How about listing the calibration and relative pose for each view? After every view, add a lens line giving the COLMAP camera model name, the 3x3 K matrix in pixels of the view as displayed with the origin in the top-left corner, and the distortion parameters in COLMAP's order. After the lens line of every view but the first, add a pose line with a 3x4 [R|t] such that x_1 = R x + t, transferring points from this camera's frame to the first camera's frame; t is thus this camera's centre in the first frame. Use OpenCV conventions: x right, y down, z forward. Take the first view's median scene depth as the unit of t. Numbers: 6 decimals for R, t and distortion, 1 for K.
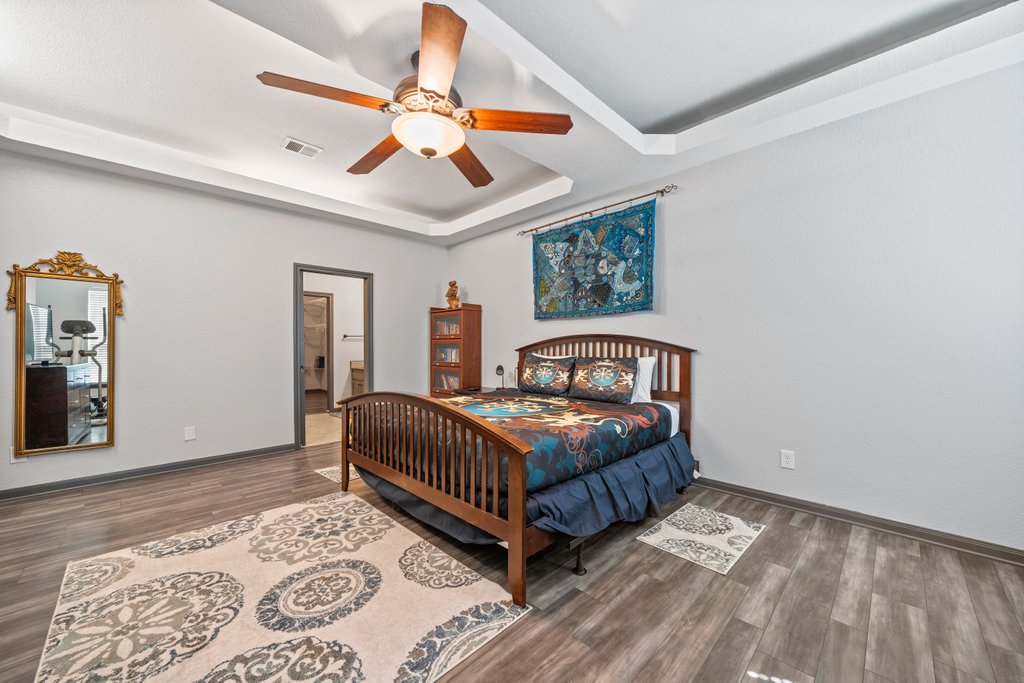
lens RADIAL K [[366.9, 0, 508.3], [0, 366.9, 342.8], [0, 0, 1]] dist [-0.001409, 0.000096]
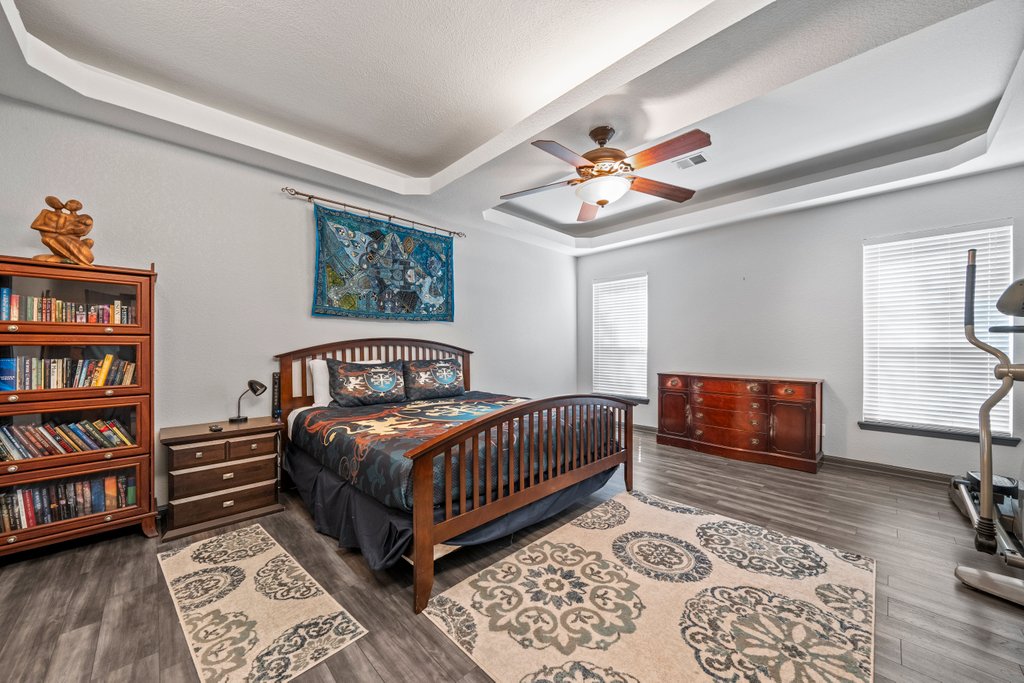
lens RADIAL K [[366.9, 0, 508.3], [0, 366.9, 342.8], [0, 0, 1]] dist [-0.001409, 0.000096]
pose [[0.031481, 0.015332, 0.999387, -1.267916], [-0.006972, 0.999861, -0.015120, 0.004877], [-0.999480, -0.006492, 0.031584, 1.070732]]
